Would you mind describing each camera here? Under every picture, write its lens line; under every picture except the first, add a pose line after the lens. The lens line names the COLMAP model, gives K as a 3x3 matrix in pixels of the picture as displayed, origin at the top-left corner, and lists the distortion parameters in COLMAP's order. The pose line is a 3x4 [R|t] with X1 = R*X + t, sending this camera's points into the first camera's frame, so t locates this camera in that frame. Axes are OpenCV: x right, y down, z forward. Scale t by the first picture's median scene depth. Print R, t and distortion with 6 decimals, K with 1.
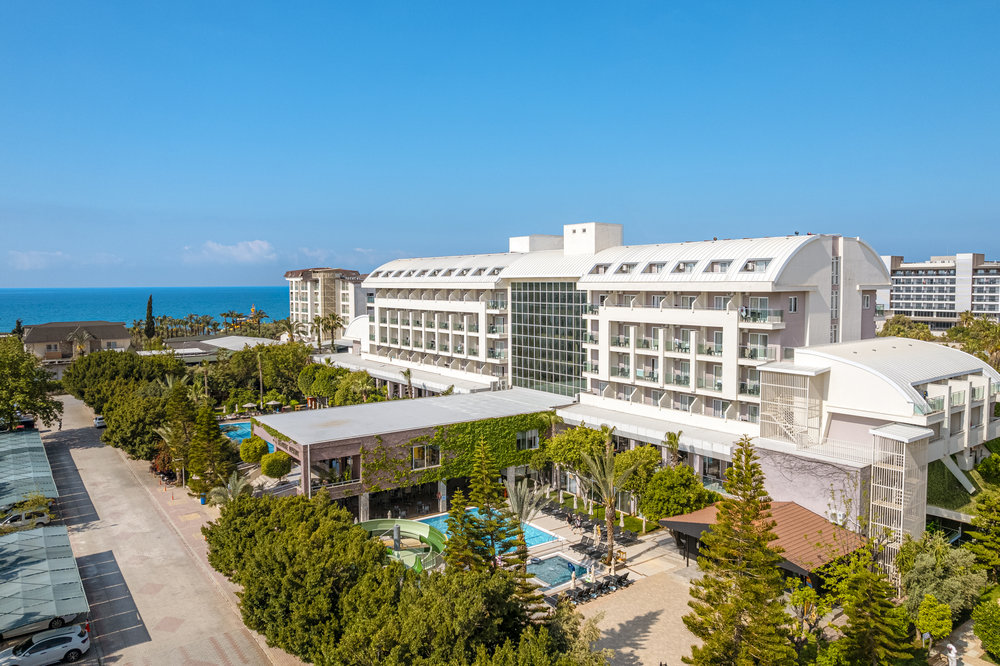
lens RADIAL K [[693.1, 0, 498.0], [0, 693.1, 319.3], [0, 0, 1]] dist [-0.026412, -0.001586]
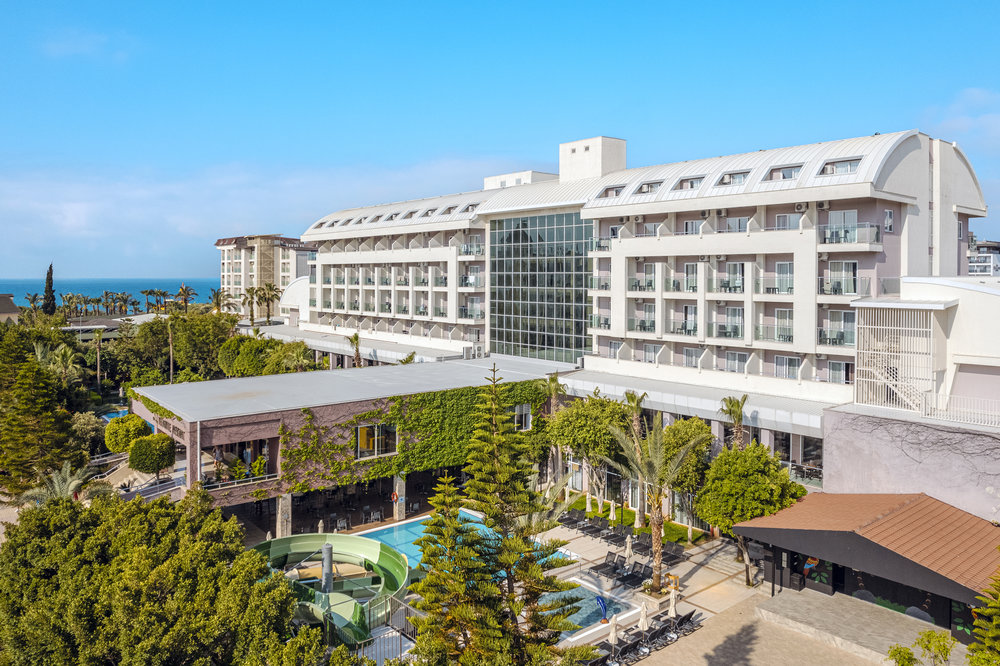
lens RADIAL K [[721.0, 0, 518.4], [0, 721.0, 272.5], [0, 0, 1]] dist [-0.030079, 0.002648]
pose [[0.996335, 0.007027, 0.085245, -0.022803], [-0.002323, 0.998475, -0.055160, 0.063755], [-0.085503, 0.054760, 0.994832, 0.235996]]
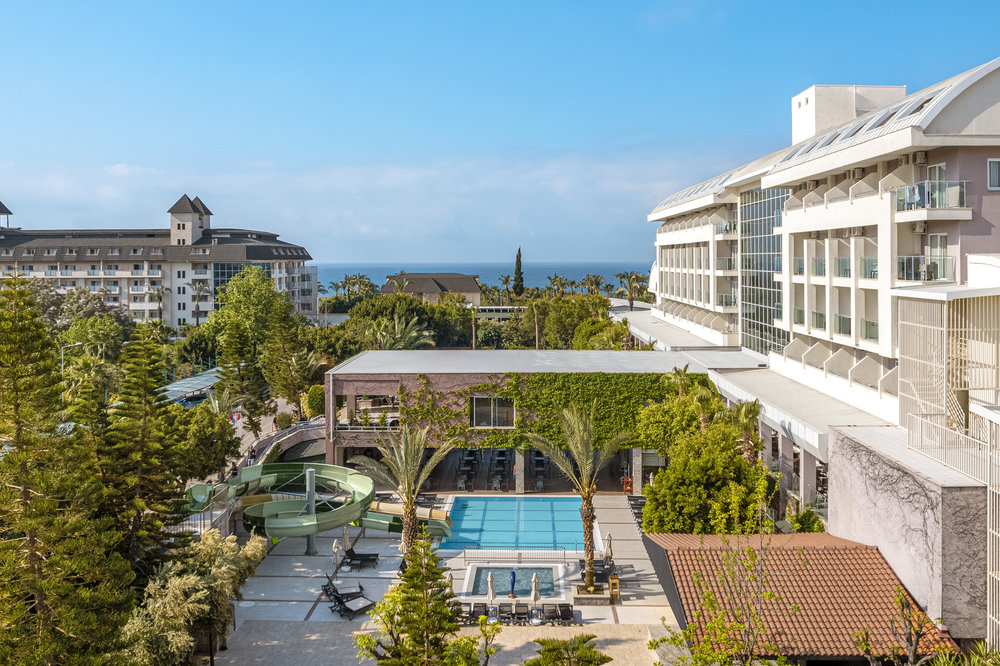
lens RADIAL K [[868.9, 0, 500.8], [0, 868.9, 254.3], [0, 0, 1]] dist [-0.006348, -0.000943]
pose [[0.799955, -0.000118, -0.600060, 0.429456], [-0.032700, 0.998505, -0.043789, 0.064602], [0.599169, 0.054651, 0.798755, 0.232392]]
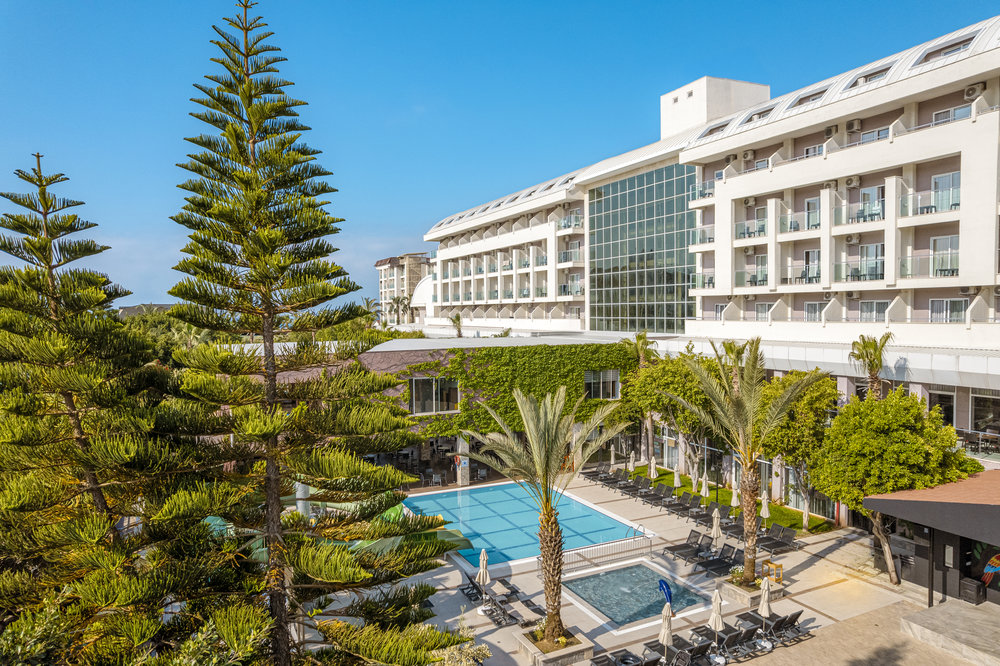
lens RADIAL K [[641.4, 0, 500.4], [0, 641.4, 321.1], [0, 0, 1]] dist [-0.062714, 0.058858]
pose [[0.986874, 0.002523, -0.161470, 0.045954], [-0.008120, 0.999388, -0.034012, 0.139244], [0.161285, 0.034876, 0.986291, 0.398632]]
